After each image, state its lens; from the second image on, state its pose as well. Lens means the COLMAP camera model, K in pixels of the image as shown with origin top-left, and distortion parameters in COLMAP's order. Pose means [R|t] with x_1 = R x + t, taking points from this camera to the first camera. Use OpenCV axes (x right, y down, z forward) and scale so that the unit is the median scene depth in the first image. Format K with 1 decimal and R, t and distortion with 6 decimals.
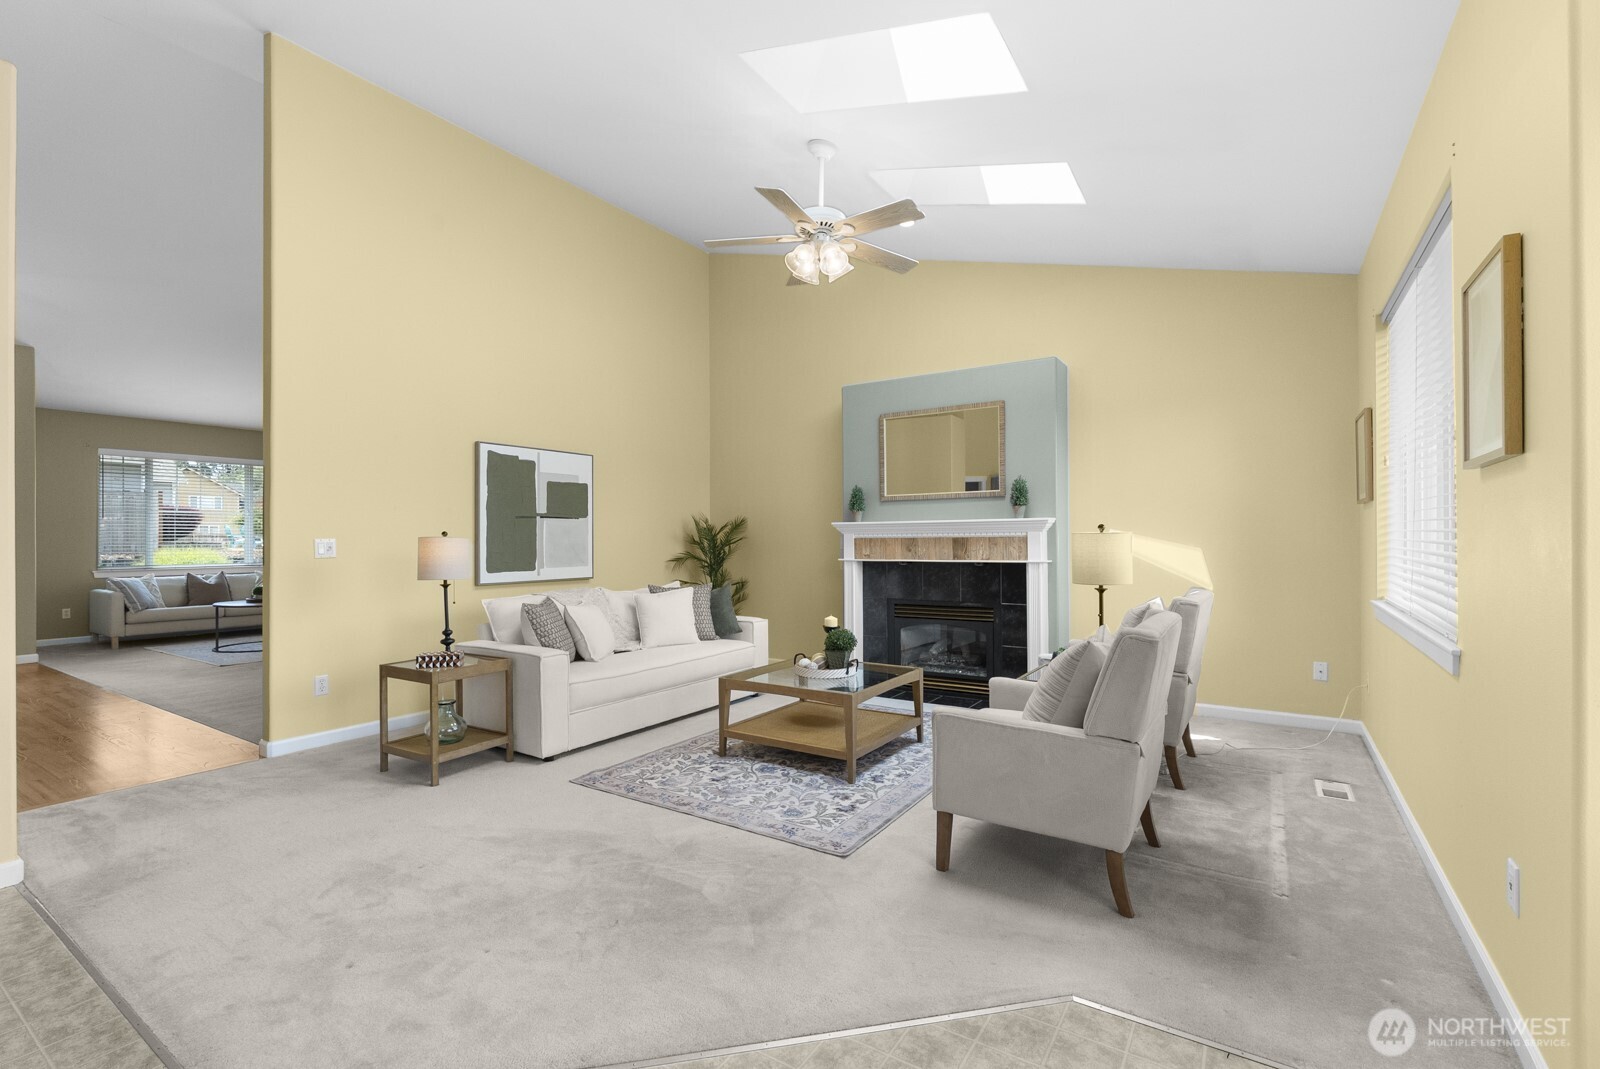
lens RADIAL K [[713.4, 0, 808.9], [0, 713.4, 533.7], [0, 0, 1]] dist [-0.001900, 0.001966]
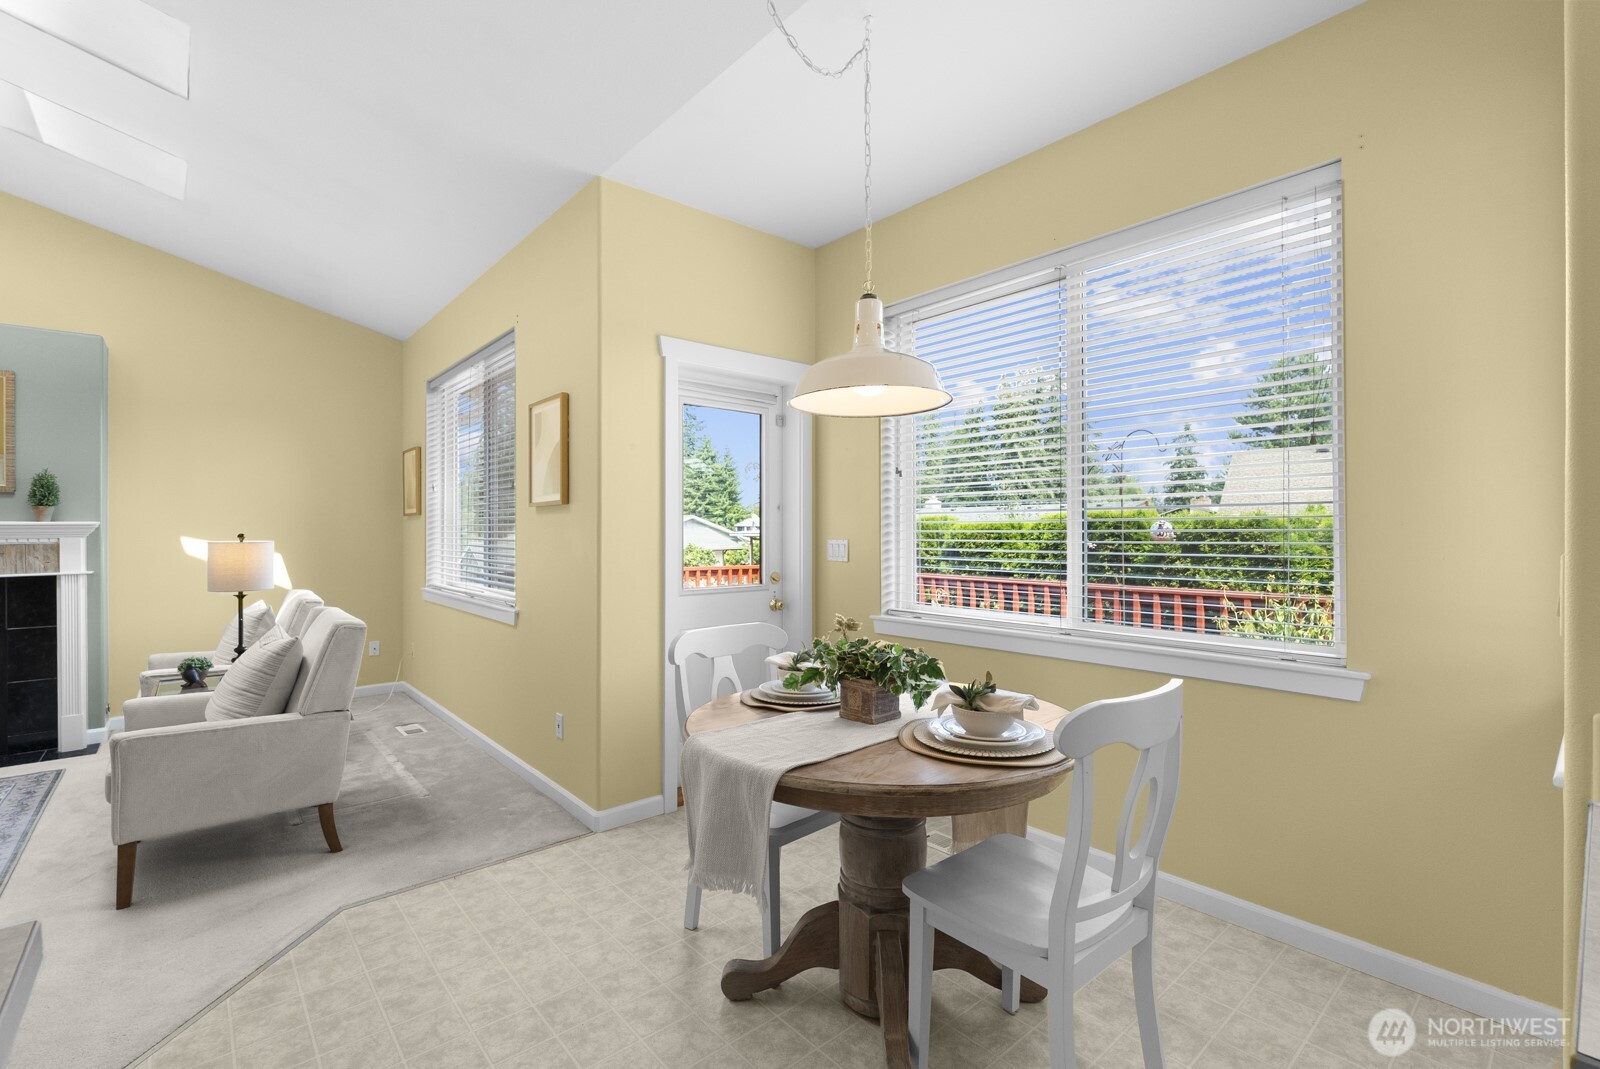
lens RADIAL K [[713.4, 0, 803.1], [0, 713.4, 524.1], [0, 0, 1]] dist [-0.001900, 0.001966]
pose [[0.273755, 0.012236, 0.961722, -0.427092], [-0.003707, 0.999925, -0.011667, -0.020422], [-0.961792, -0.000371, 0.273780, -0.101011]]
